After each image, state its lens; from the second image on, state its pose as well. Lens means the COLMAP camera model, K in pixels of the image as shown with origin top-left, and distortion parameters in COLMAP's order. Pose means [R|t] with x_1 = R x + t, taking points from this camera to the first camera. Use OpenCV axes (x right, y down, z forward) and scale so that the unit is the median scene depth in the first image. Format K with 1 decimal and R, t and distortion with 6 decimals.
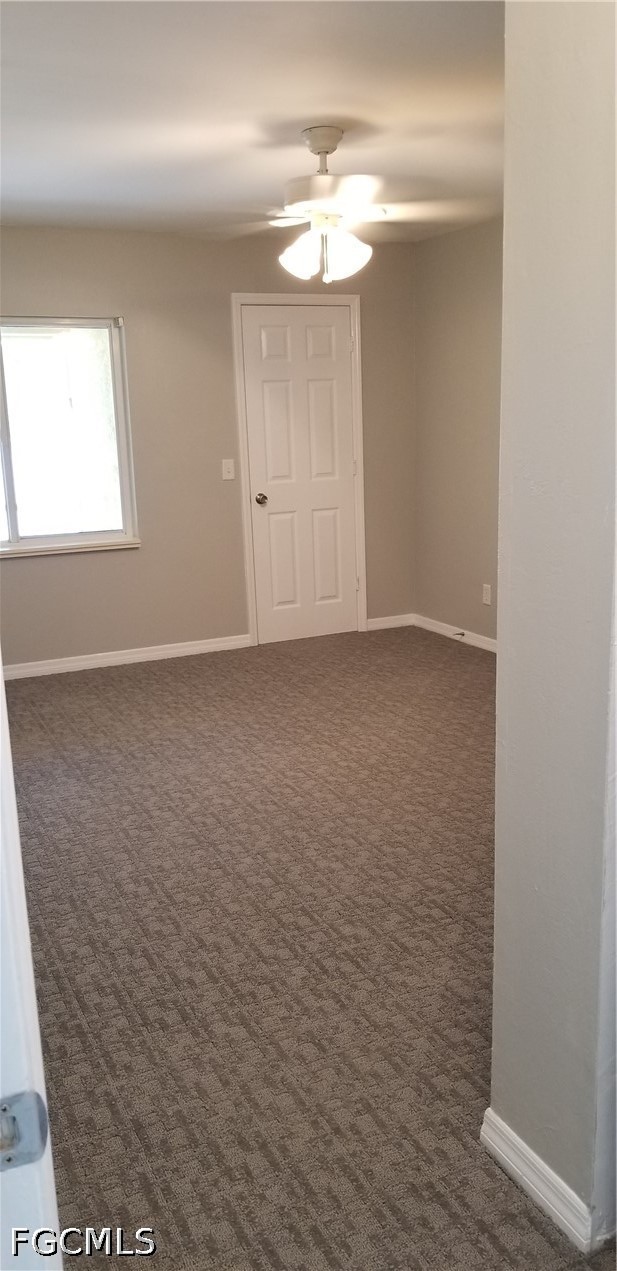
lens RADIAL K [[1007.9, 0, 315.2], [0, 1007.9, 635.7], [0, 0, 1]] dist [0.077995, -0.128824]
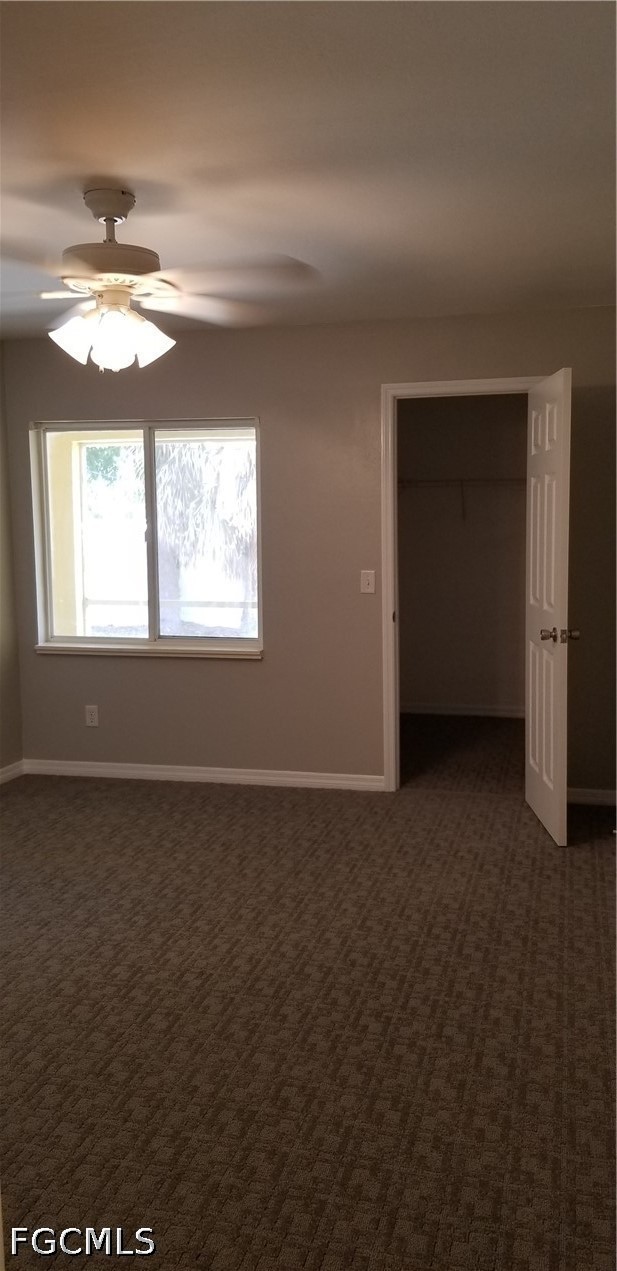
lens RADIAL K [[1007.9, 0, 310.0], [0, 1007.9, 633.5], [0, 0, 1]] dist [0.077995, -0.128824]
pose [[0.780870, 0.096863, -0.617138, 0.502999], [-0.151031, 0.987871, -0.036049, -0.102077], [0.606161, 0.121357, 0.786029, 0.378121]]
